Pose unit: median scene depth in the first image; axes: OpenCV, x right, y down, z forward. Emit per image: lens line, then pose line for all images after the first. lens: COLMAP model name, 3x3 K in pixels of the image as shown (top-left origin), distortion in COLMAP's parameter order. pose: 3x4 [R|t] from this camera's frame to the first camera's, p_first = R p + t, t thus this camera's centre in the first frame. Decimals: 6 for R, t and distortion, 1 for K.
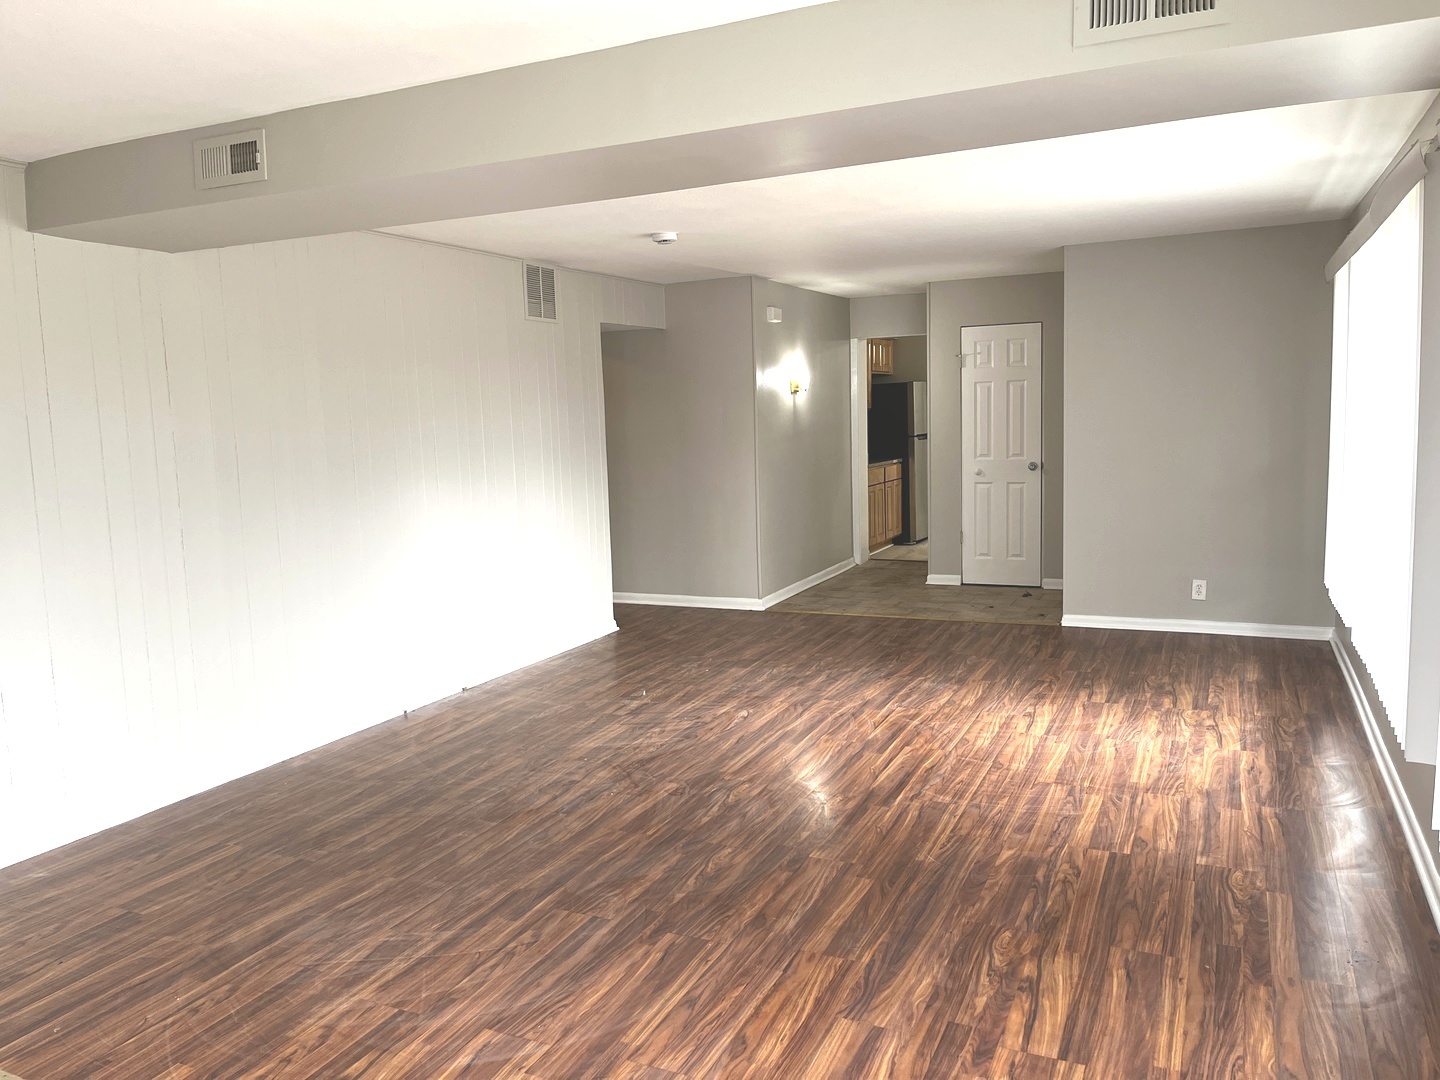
lens RADIAL K [[1099.8, 0, 724.0], [0, 1099.8, 539.0], [0, 0, 1]] dist [0.051436, -0.012805]
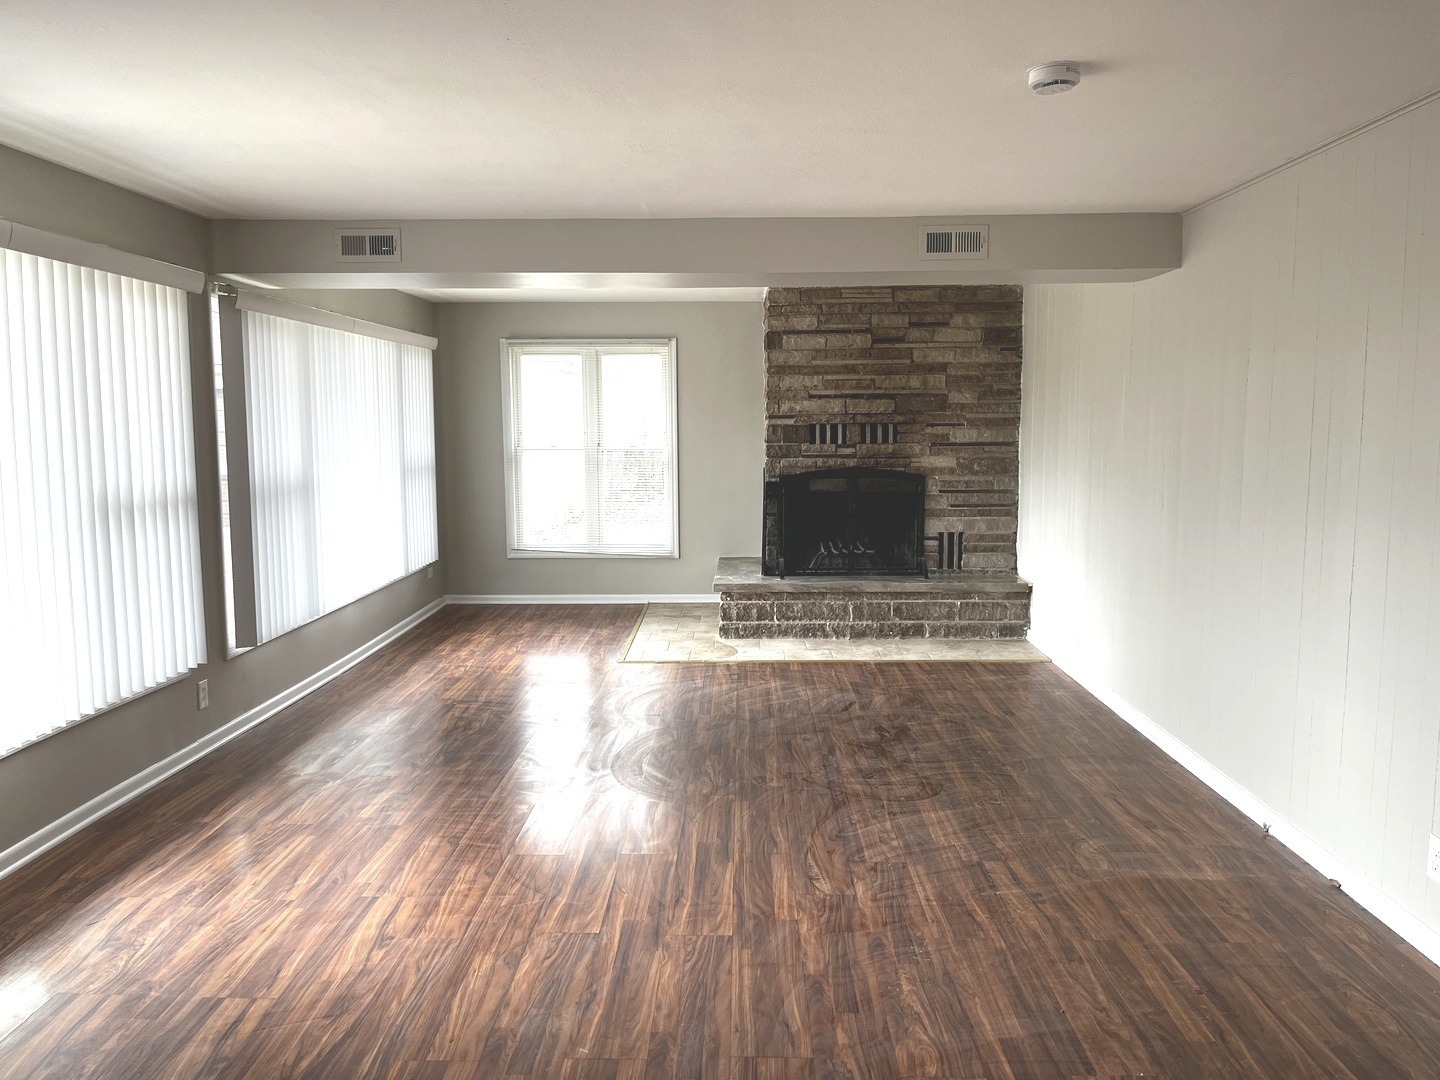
lens RADIAL K [[1099.8, 0, 719.2], [0, 1099.8, 538.7], [0, 0, 1]] dist [0.051436, -0.012805]
pose [[-0.917554, 0.076335, -0.390214, 0.350525], [-0.015788, 0.973629, 0.227589, -0.214253], [0.397297, 0.214986, -0.892152, 1.679624]]
